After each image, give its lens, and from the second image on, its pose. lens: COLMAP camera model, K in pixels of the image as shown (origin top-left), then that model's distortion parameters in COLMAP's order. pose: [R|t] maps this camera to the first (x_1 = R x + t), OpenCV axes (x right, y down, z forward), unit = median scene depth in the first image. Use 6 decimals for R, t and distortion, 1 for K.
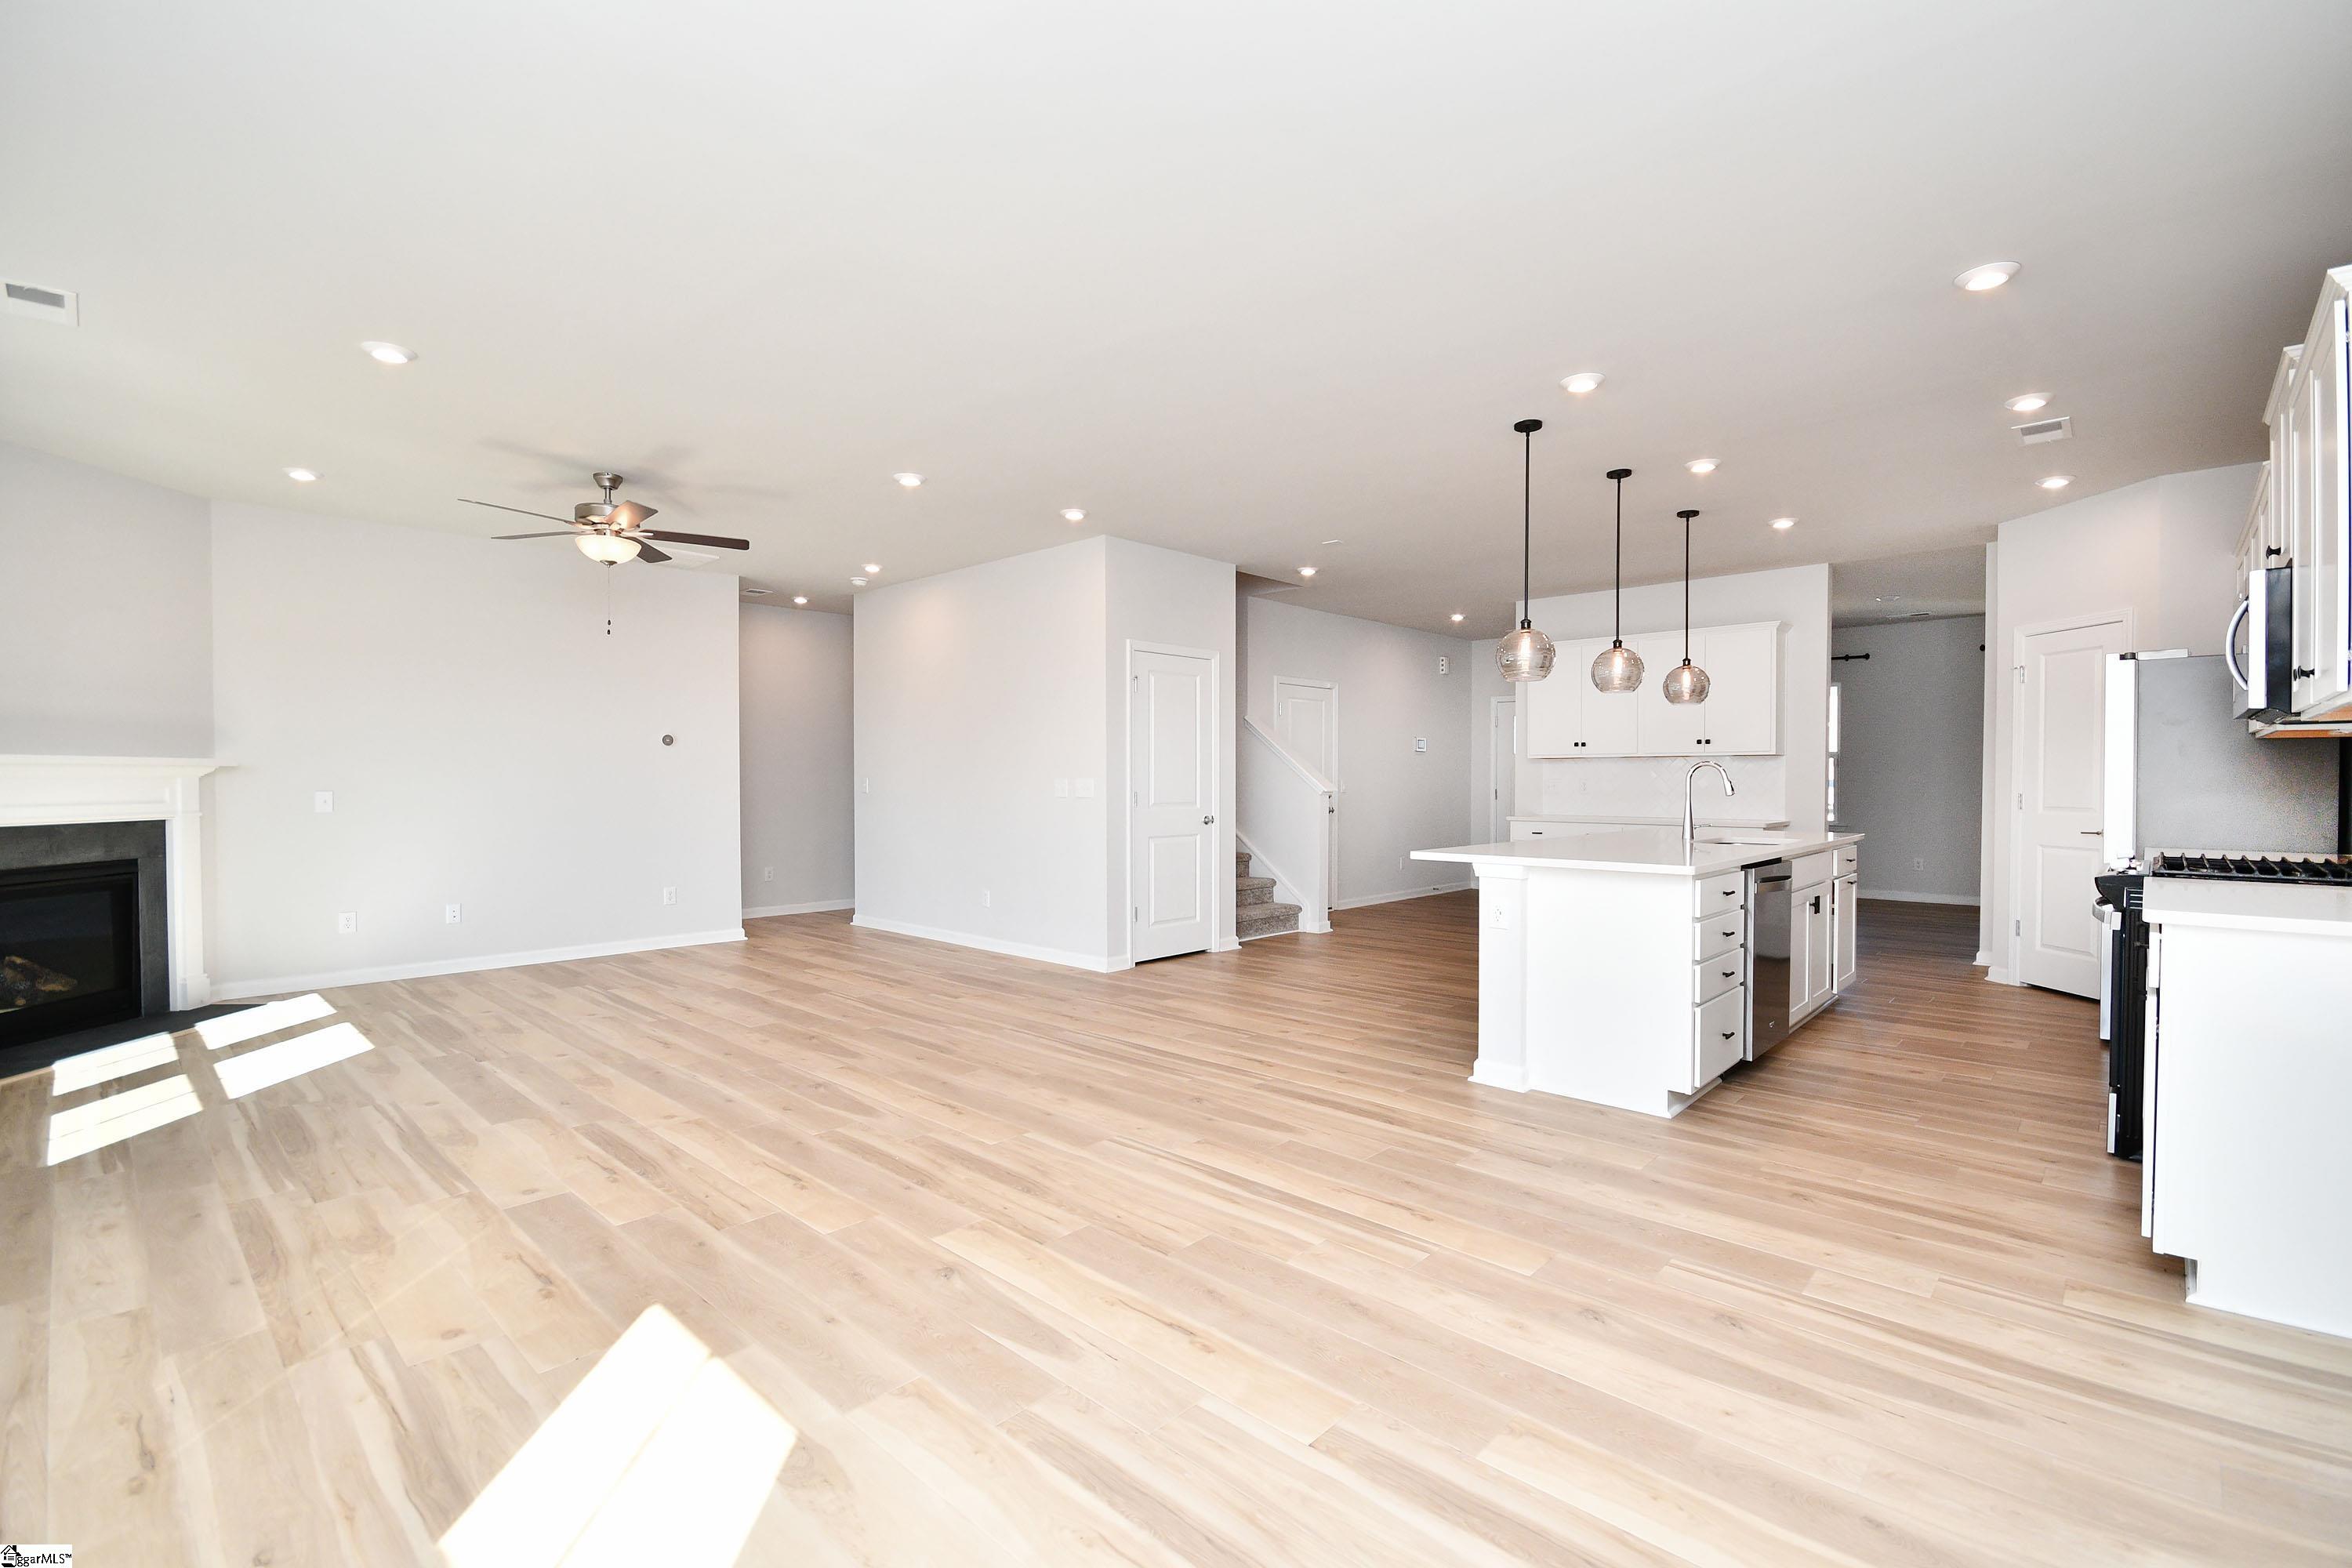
lens RADIAL K [[1043.7, 0, 1176.0], [0, 1043.7, 784.0], [0, 0, 1]] dist [0.000623, 0.000188]
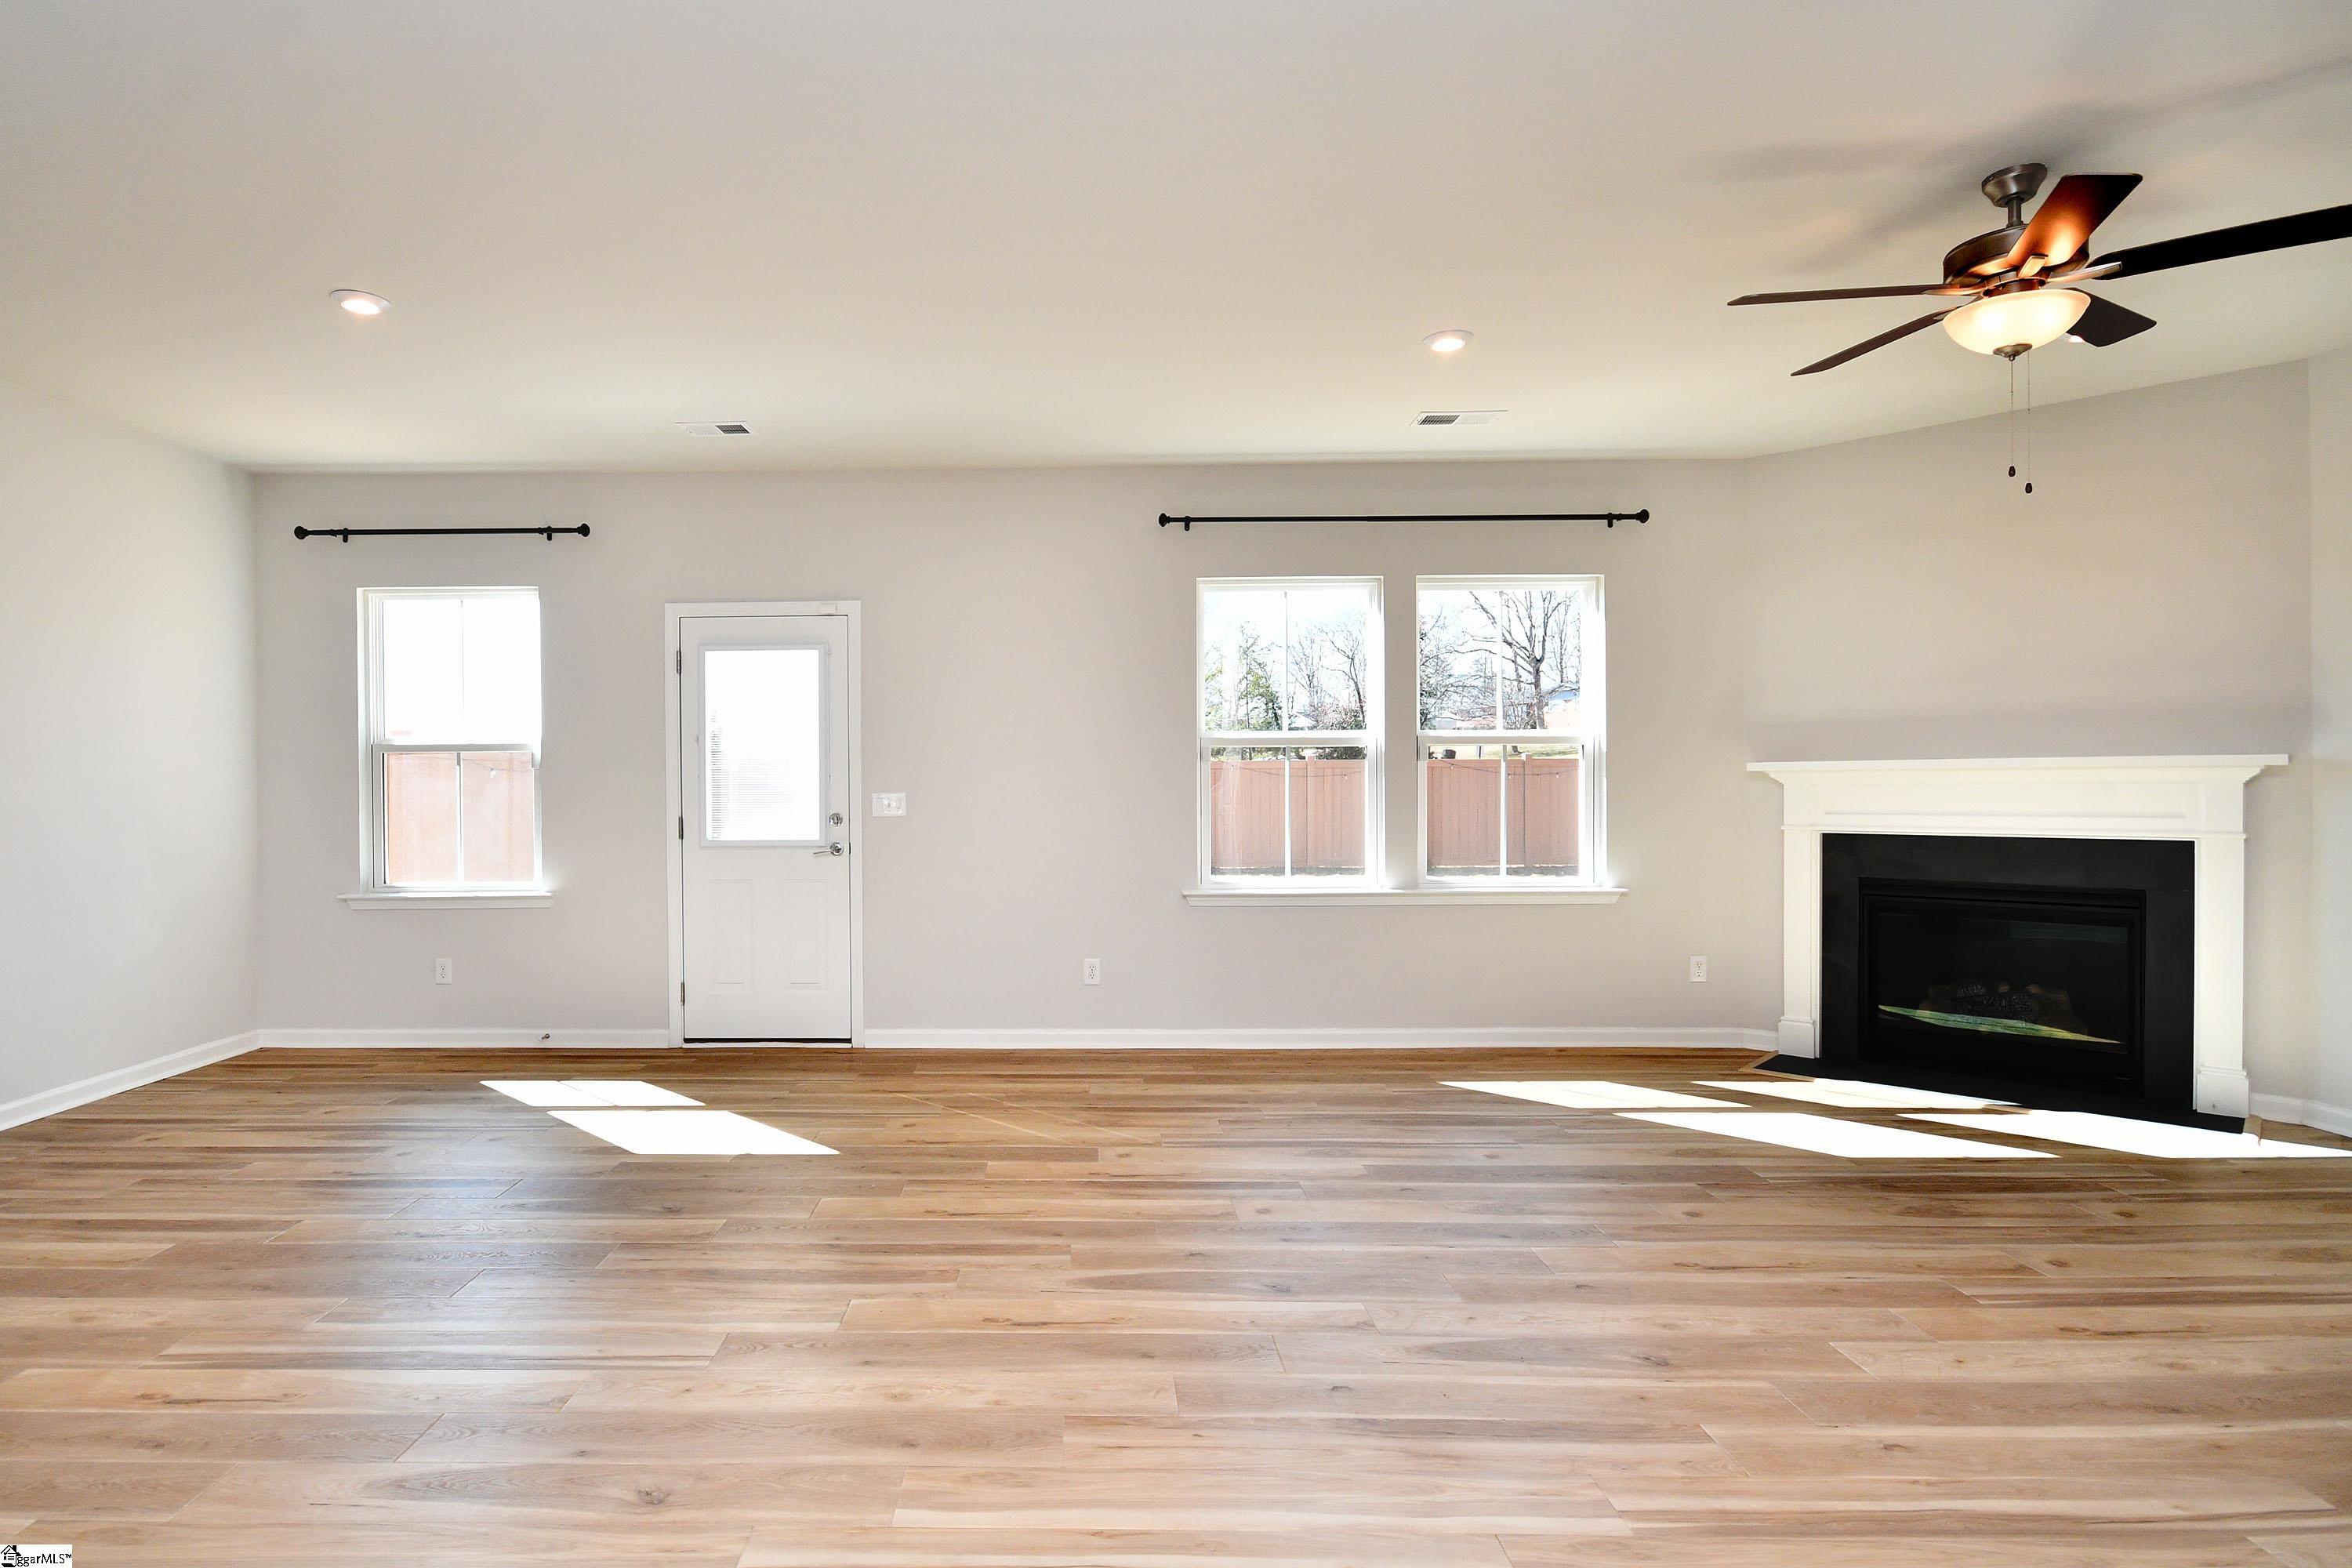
lens RADIAL K [[1246.7, 0, 1079.4], [0, 1246.7, 824.2], [0, 0, 1]] dist [0.000046, -0.001687]
pose [[-0.745331, 0.024143, -0.666257, 0.197731], [0.001580, 0.999405, 0.034447, -0.009226], [0.666693, 0.024622, -0.744926, 1.269057]]
